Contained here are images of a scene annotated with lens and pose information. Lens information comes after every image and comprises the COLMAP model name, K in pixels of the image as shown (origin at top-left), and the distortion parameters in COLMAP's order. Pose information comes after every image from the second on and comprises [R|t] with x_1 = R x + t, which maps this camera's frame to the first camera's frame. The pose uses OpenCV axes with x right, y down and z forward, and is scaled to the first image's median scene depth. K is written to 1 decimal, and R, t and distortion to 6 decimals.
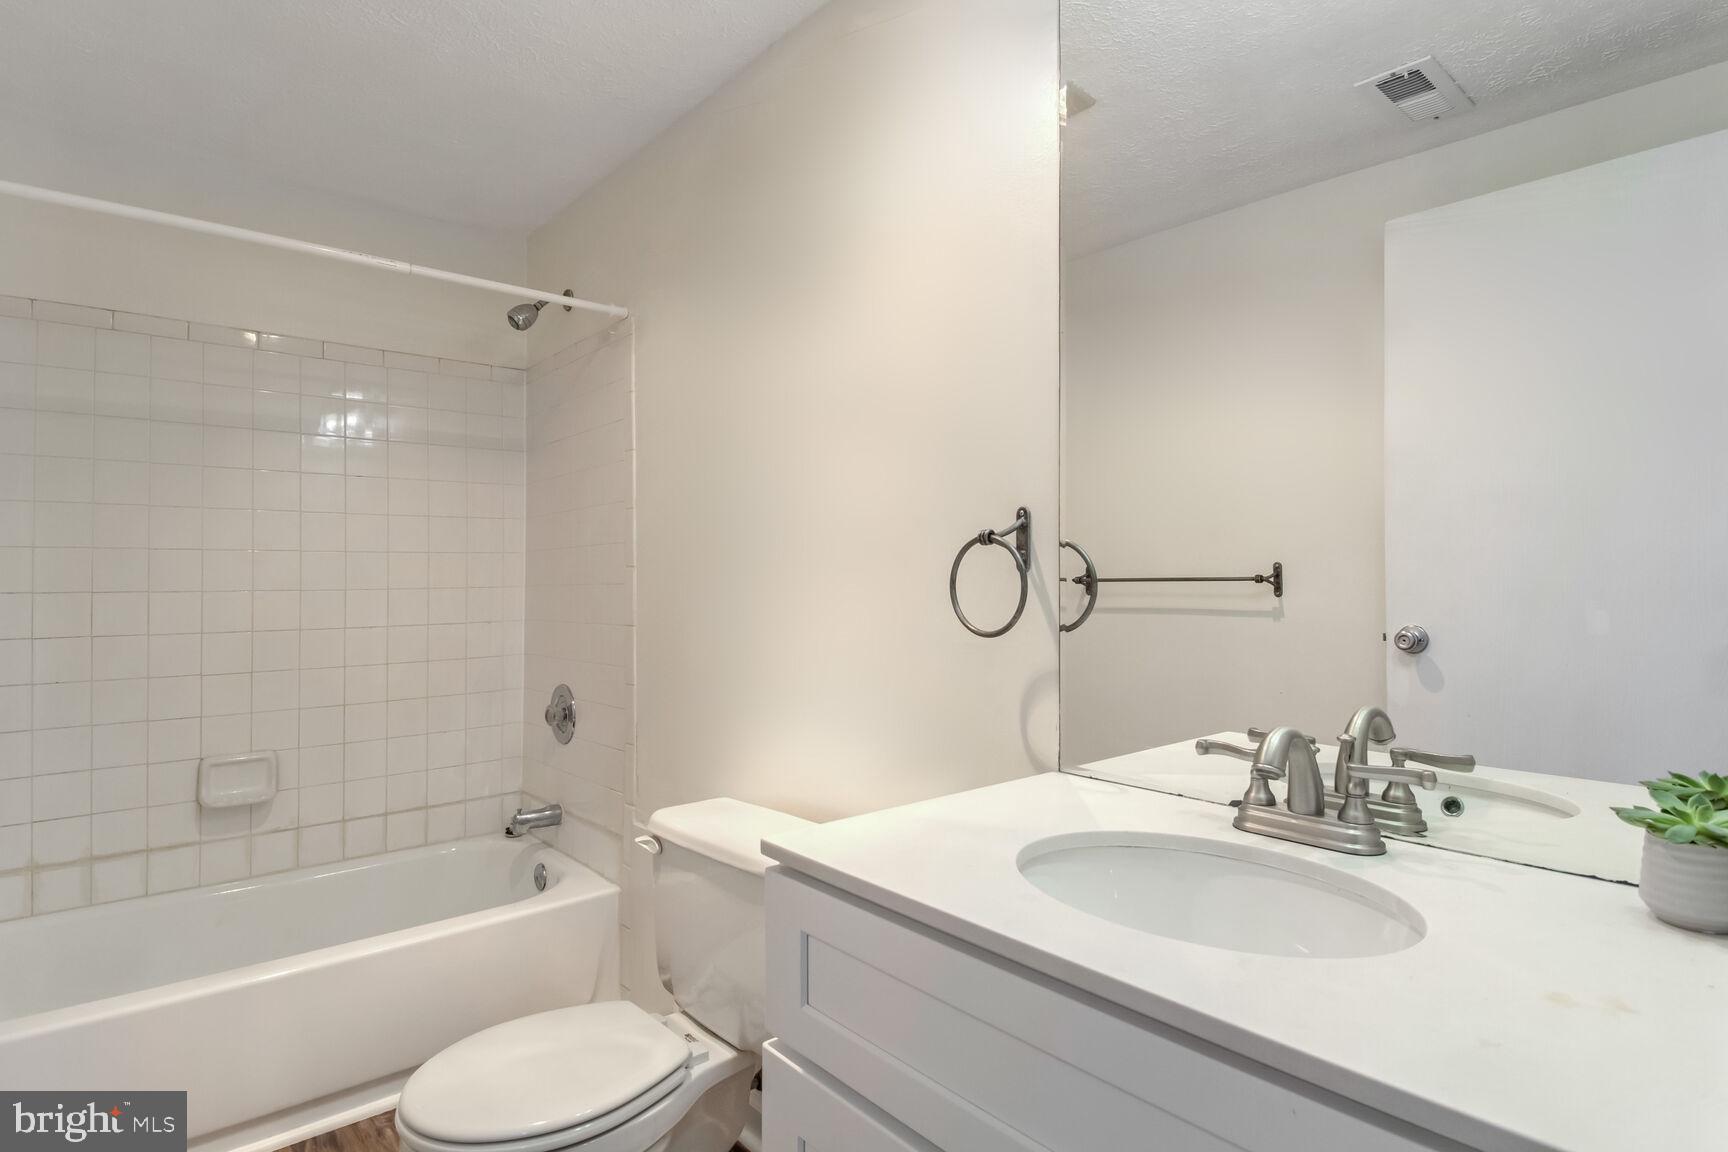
lens RADIAL K [[827.9, 0, 864.0], [0, 827.9, 576.0], [0, 0, 1]] dist [0.001083, 0.001073]
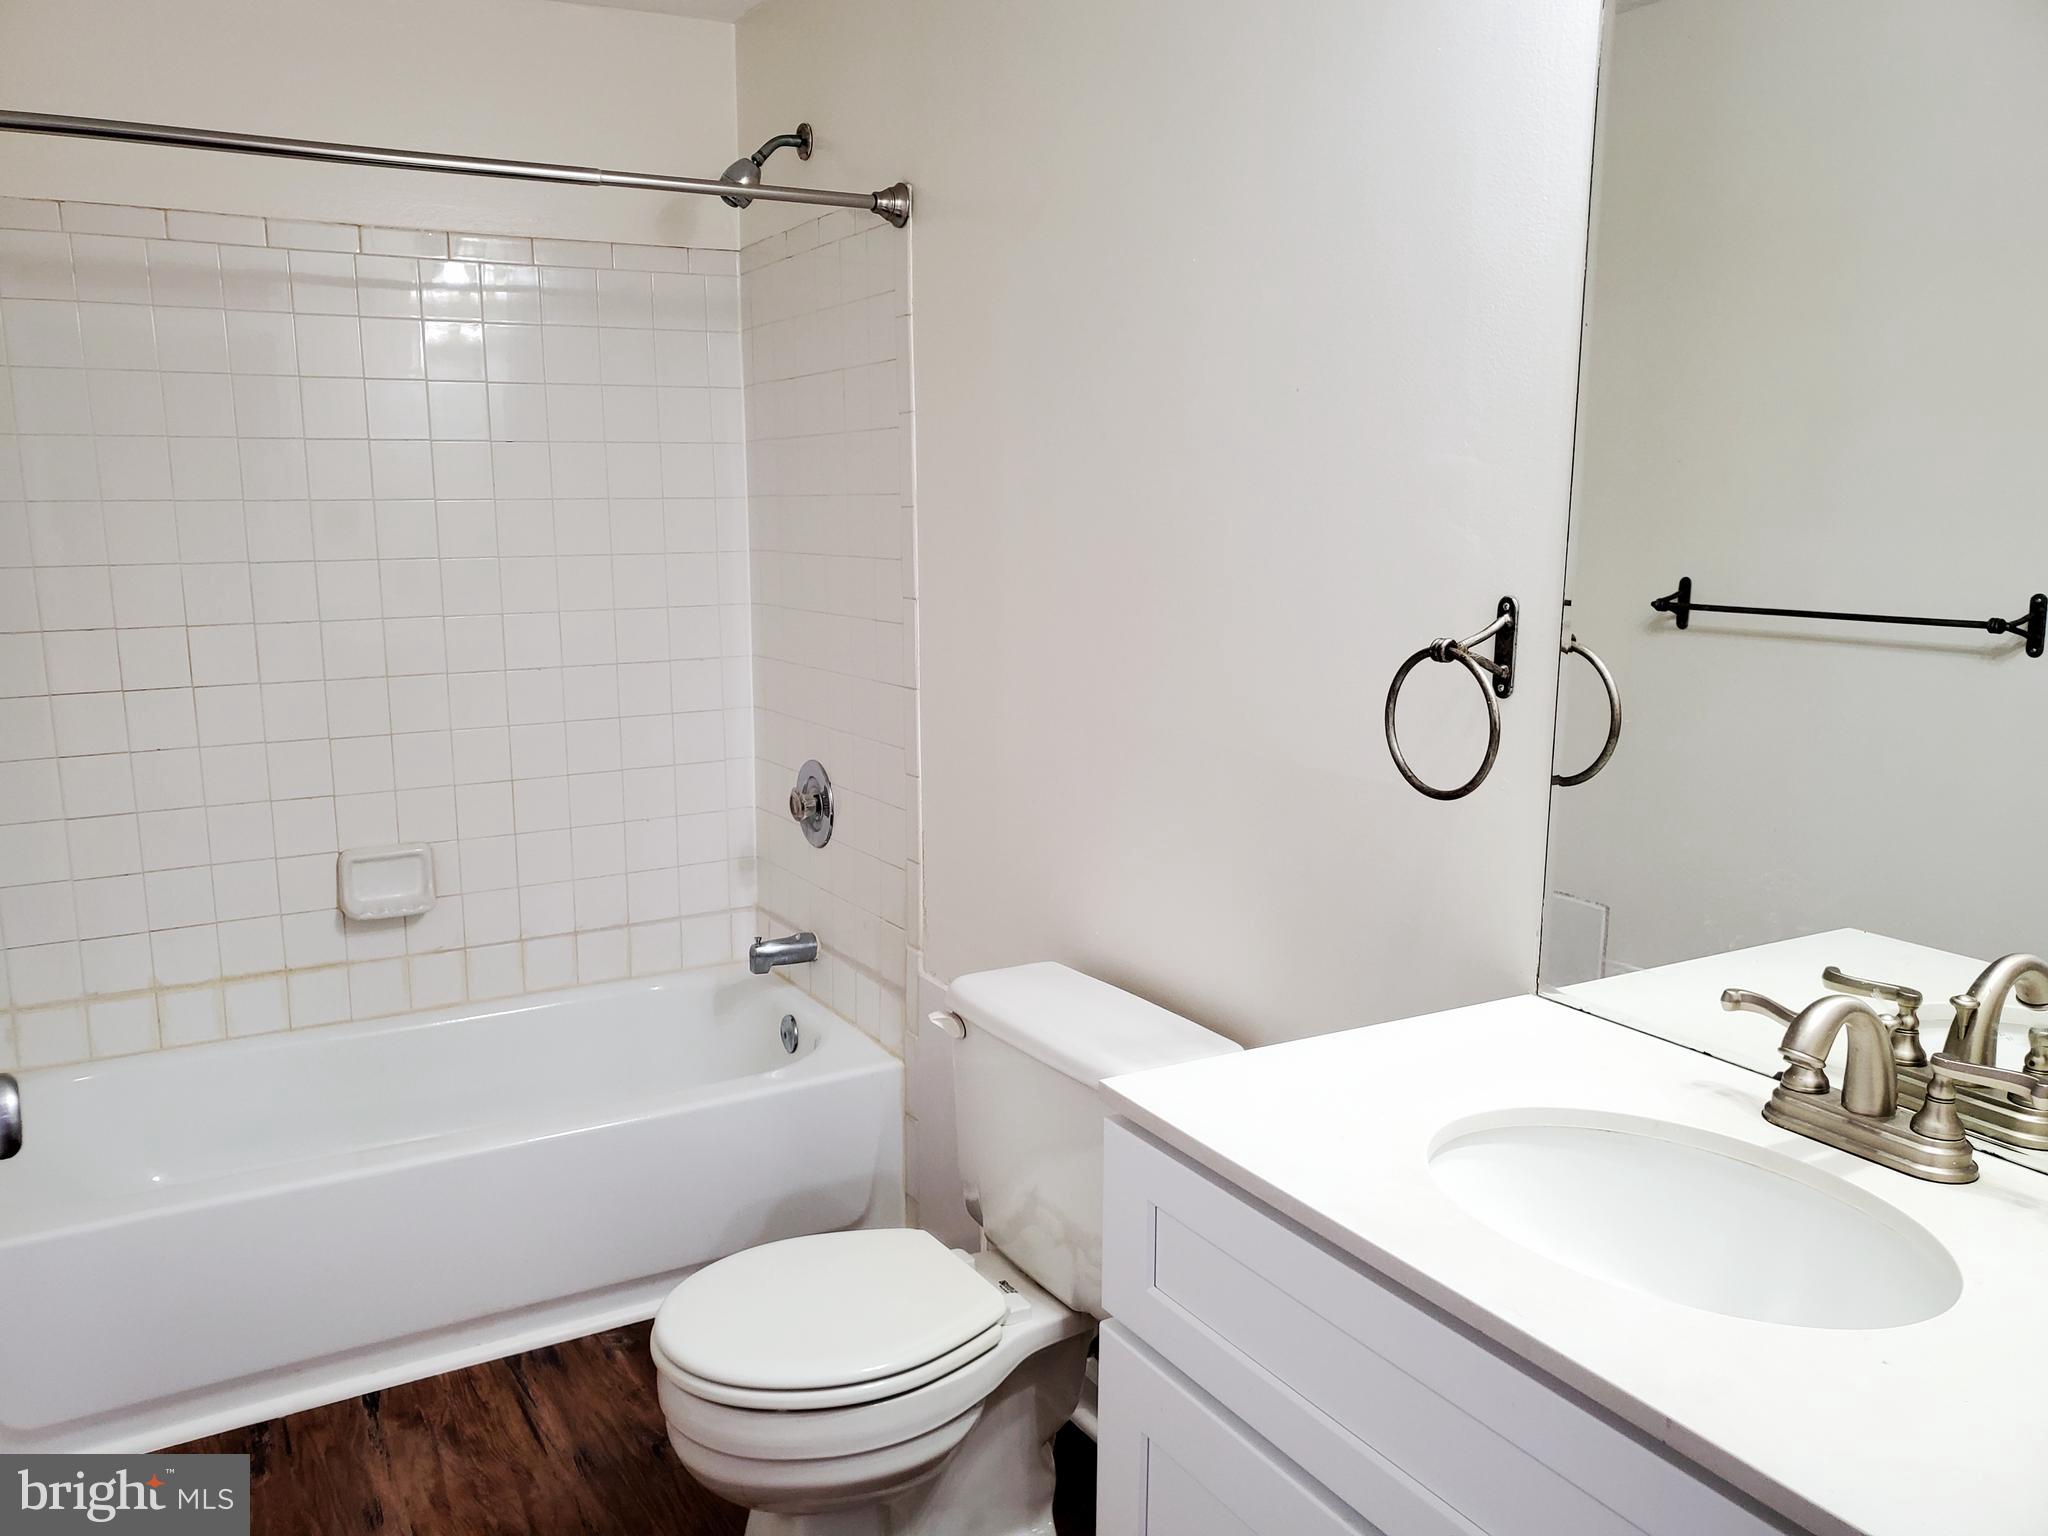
lens RADIAL K [[1464.4, 0, 1024.0], [0, 1464.4, 768.0], [0, 0, 1]] dist [0.041796, 0.001650]
pose [[0.982695, 0.036467, -0.181606, 0.019835], [-0.001873, 0.982334, 0.187125, -0.101523], [0.185222, -0.183547, 0.965403, -0.129186]]
